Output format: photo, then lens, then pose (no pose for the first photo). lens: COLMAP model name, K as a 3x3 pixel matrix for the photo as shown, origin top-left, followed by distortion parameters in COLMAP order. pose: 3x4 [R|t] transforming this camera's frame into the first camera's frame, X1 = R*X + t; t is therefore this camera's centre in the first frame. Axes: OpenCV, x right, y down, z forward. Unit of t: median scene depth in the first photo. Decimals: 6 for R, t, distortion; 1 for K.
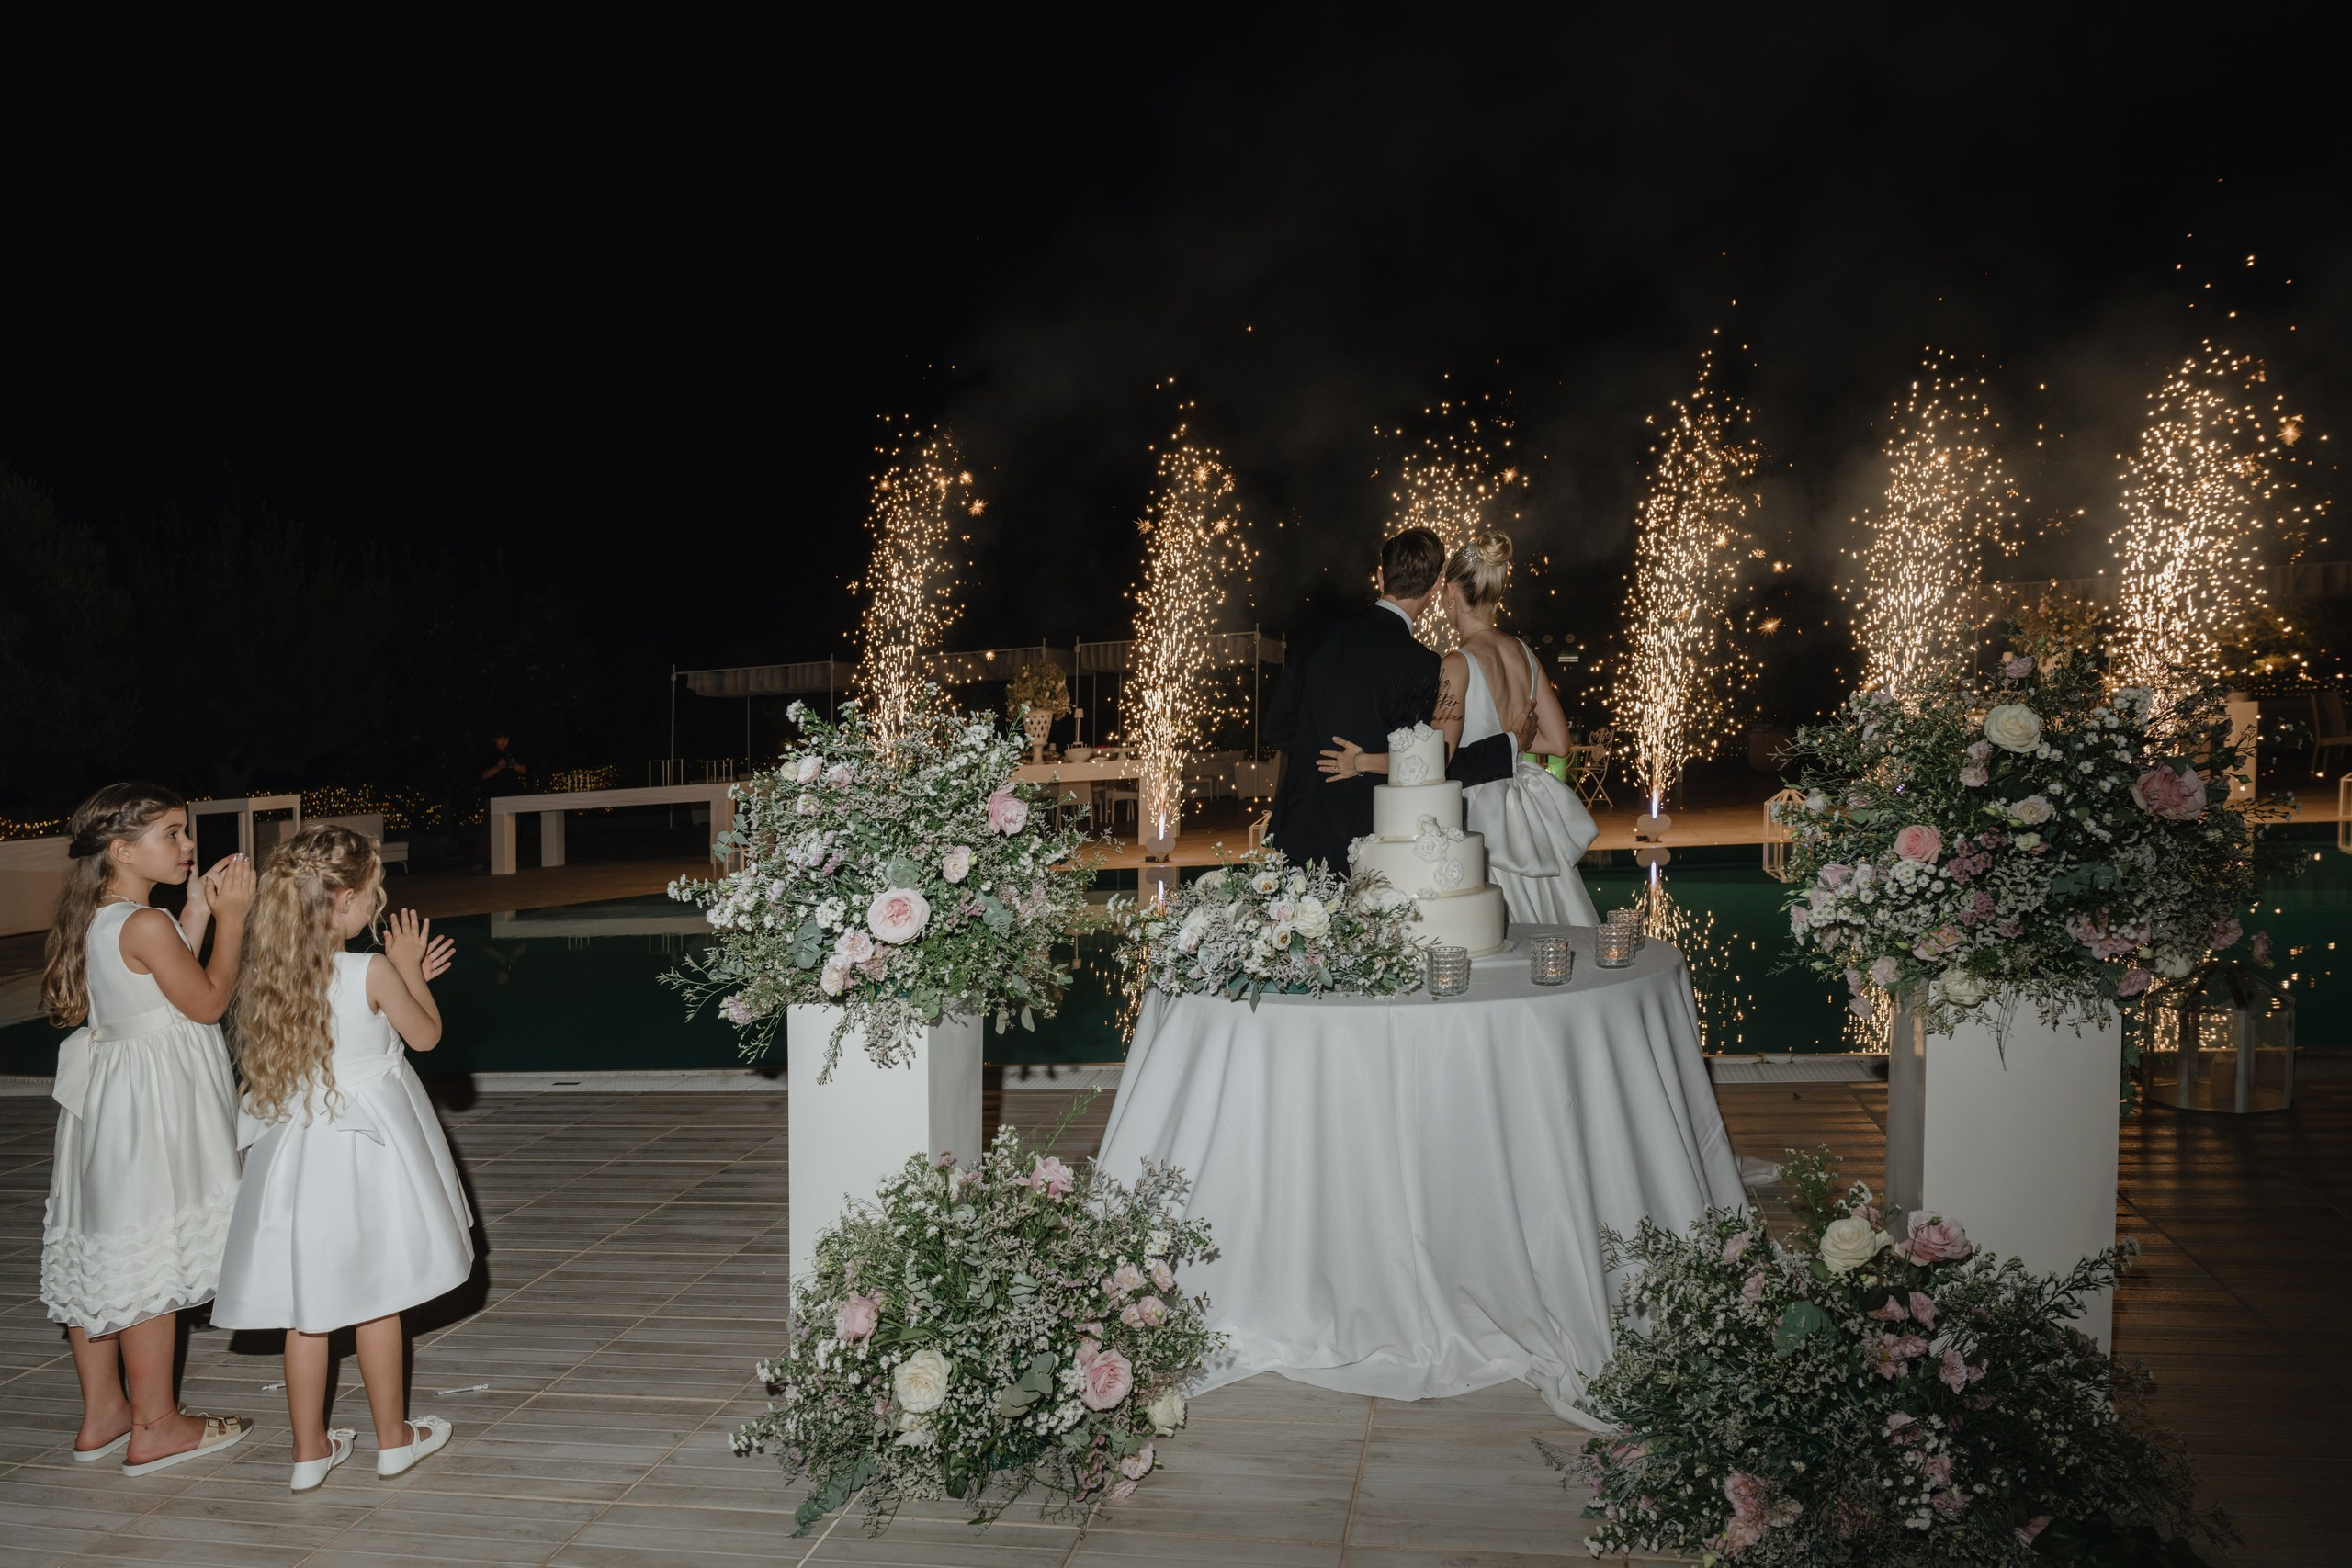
lens RADIAL K [[2598.2, 0, 1176.0], [0, 2598.2, 784.0], [0, 0, 1]] dist [-0.010609, -0.002432]
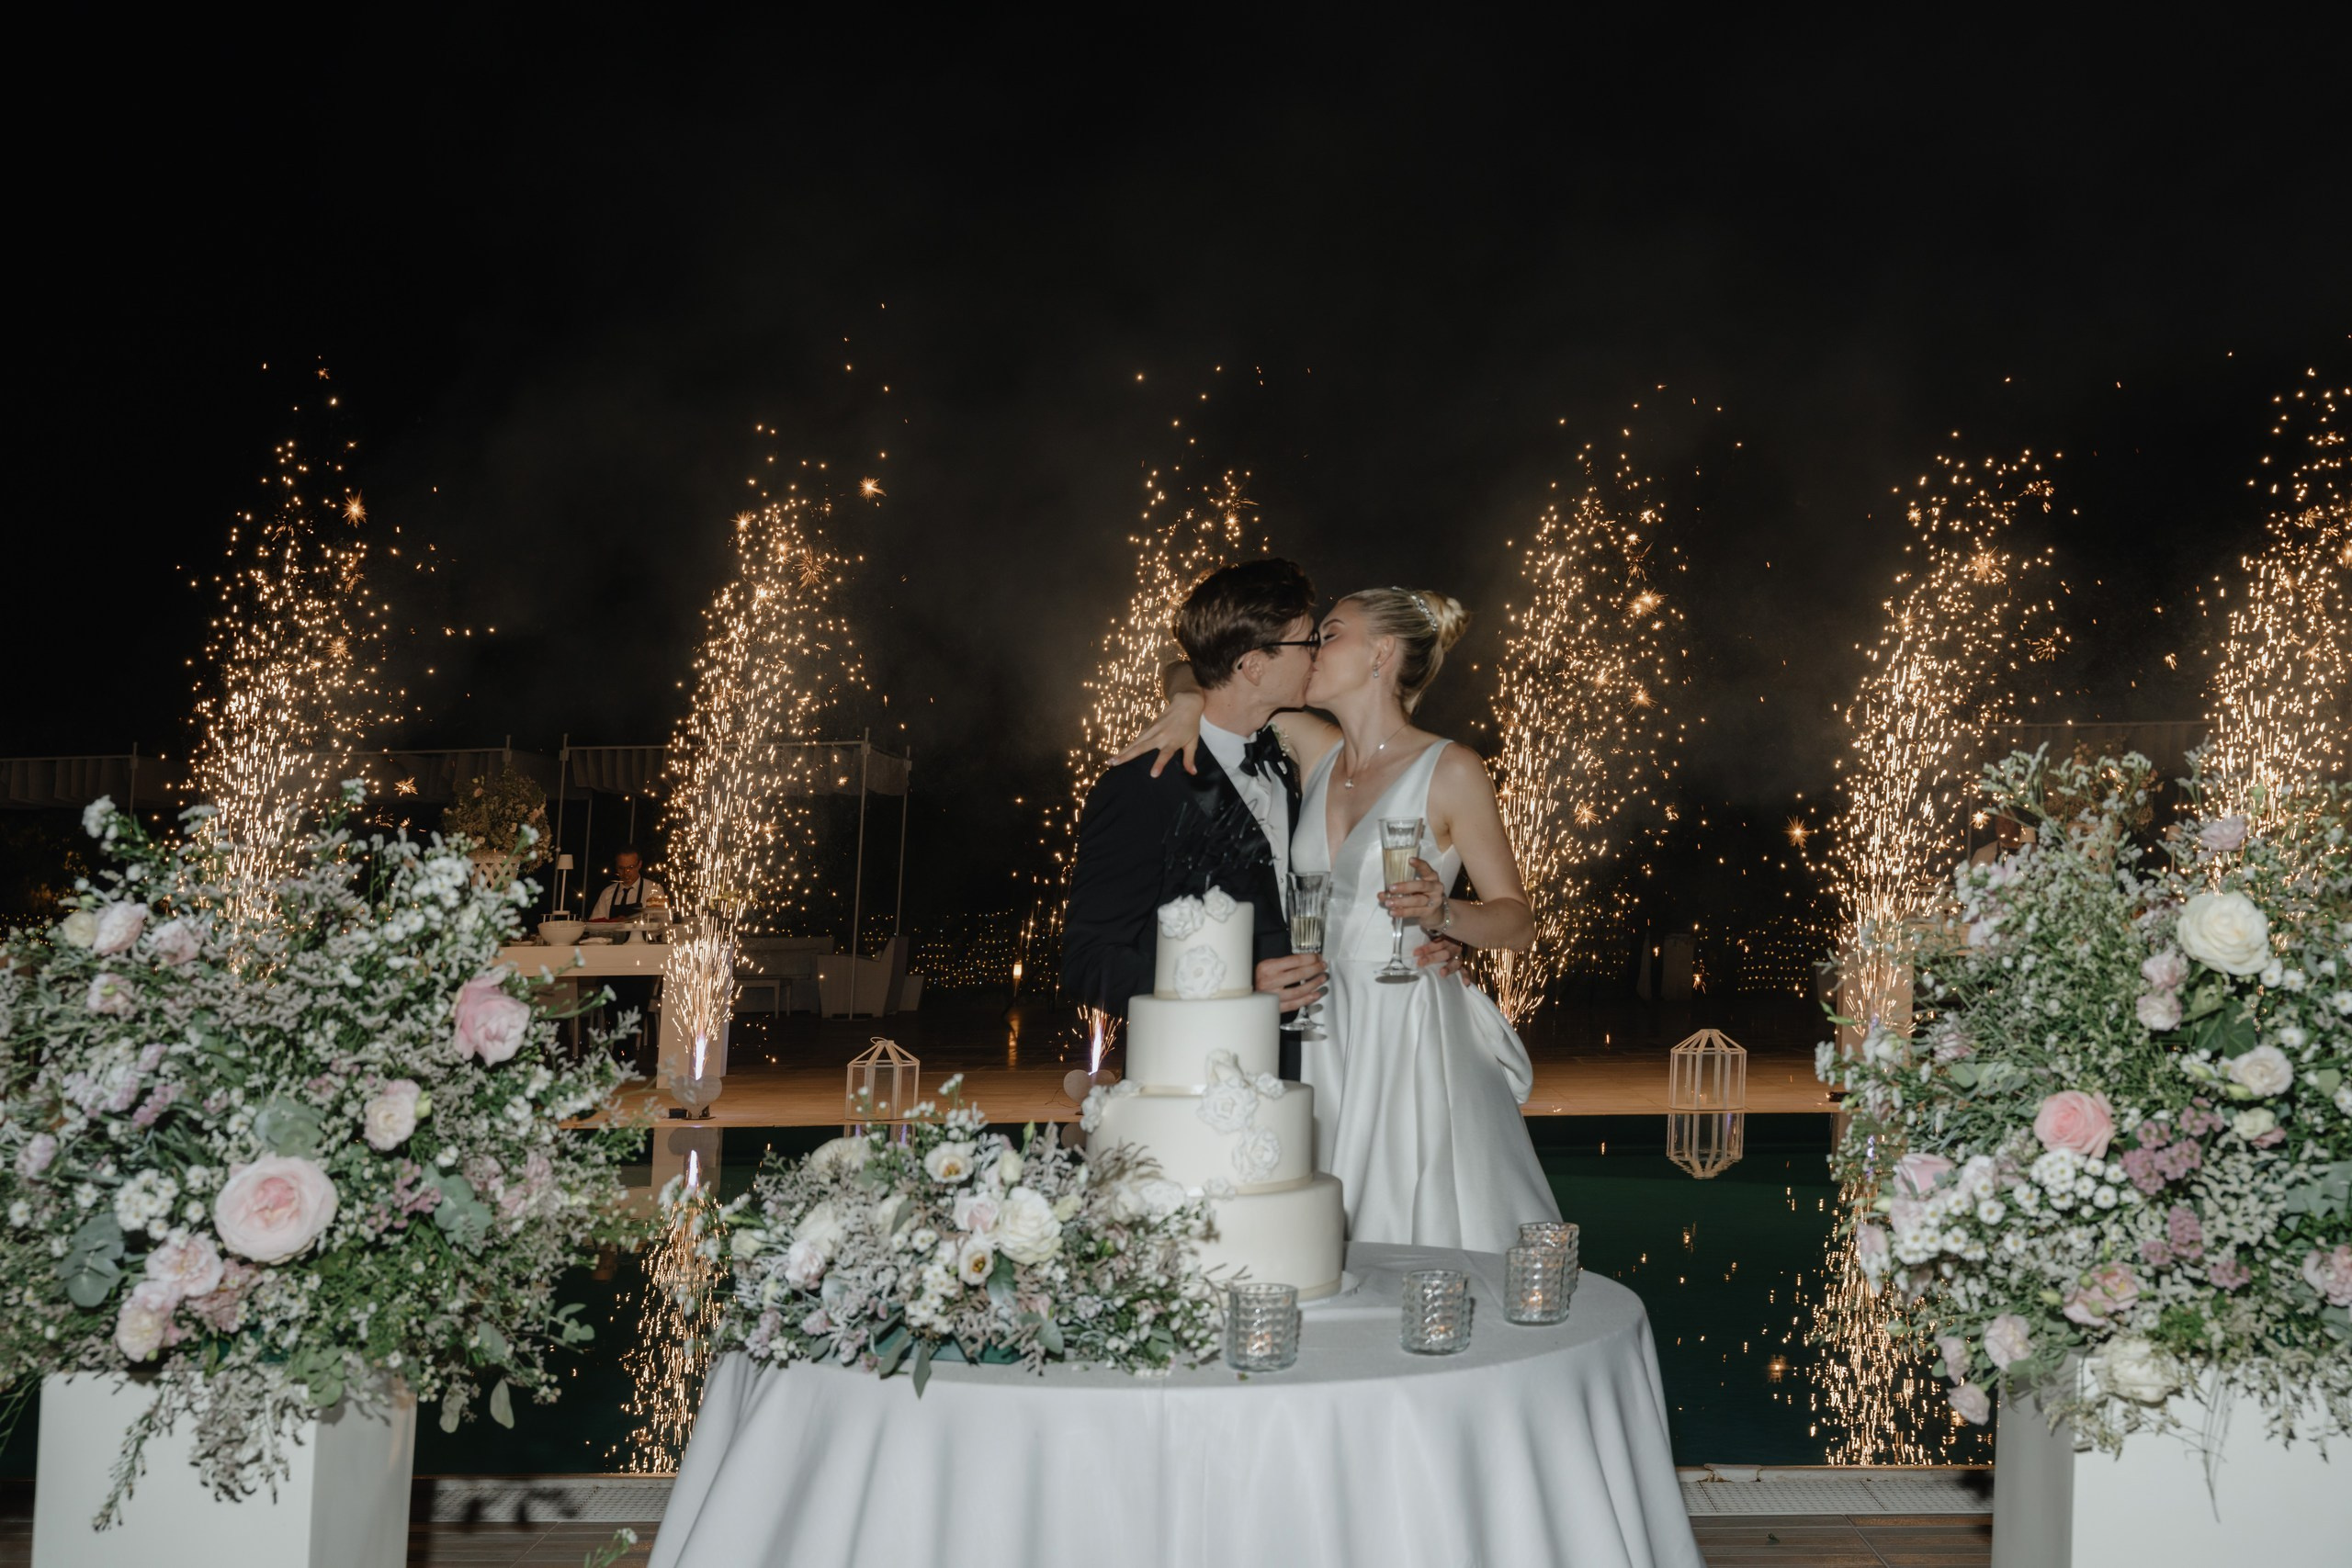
lens RADIAL K [[3307.3, 0, 1175.7], [0, 3307.3, 671.1], [0, 0, 1]] dist [-0.017395, 0.043619]
pose [[0.977998, 0.053779, 0.201564, -0.068153], [-0.032028, 0.993453, -0.109661, 0.009398], [-0.206142, 0.100792, 0.973317, 0.288461]]
